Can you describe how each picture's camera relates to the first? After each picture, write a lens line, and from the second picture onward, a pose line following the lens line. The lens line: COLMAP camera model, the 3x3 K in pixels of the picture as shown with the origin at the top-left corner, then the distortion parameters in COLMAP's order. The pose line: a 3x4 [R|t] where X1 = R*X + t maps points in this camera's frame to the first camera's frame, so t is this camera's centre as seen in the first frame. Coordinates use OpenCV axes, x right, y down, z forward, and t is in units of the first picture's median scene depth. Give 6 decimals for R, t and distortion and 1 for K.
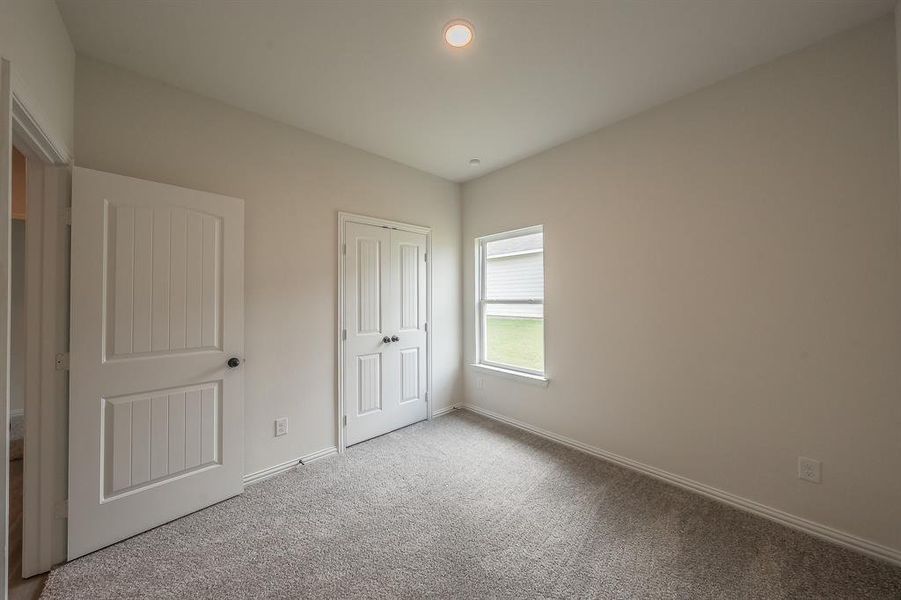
lens RADIAL K [[315.7, 0, 440.8], [0, 315.7, 295.3], [0, 0, 1]] dist [-0.000124, 0.000047]
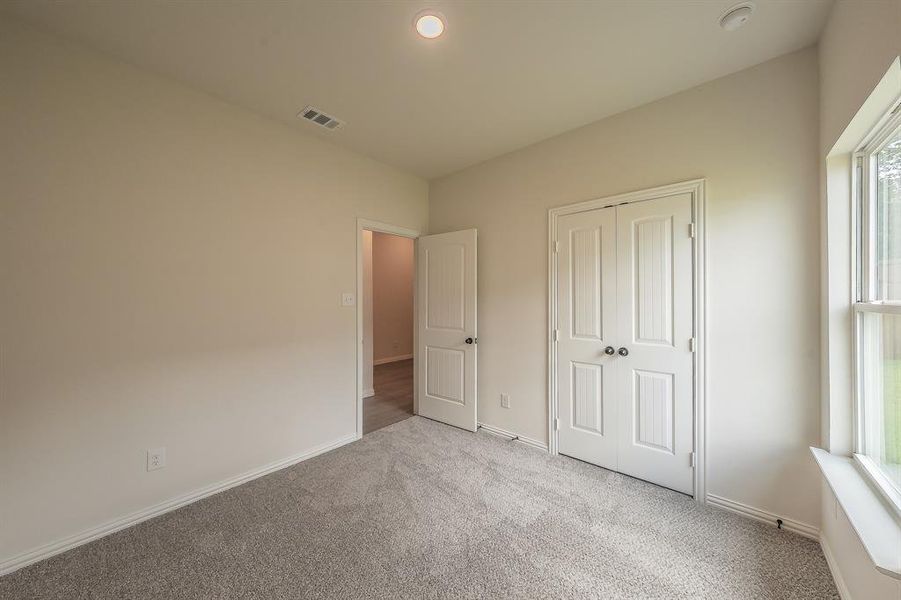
lens RADIAL K [[308.4, 0, 467.7], [0, 308.4, 294.3], [0, 0, 1]] dist [0.000434, -0.000012]
pose [[0.153056, 0.004132, -0.988209, 0.534692], [0.016636, 0.999839, 0.006758, -0.009507], [0.988077, -0.017474, 0.152963, 0.546841]]
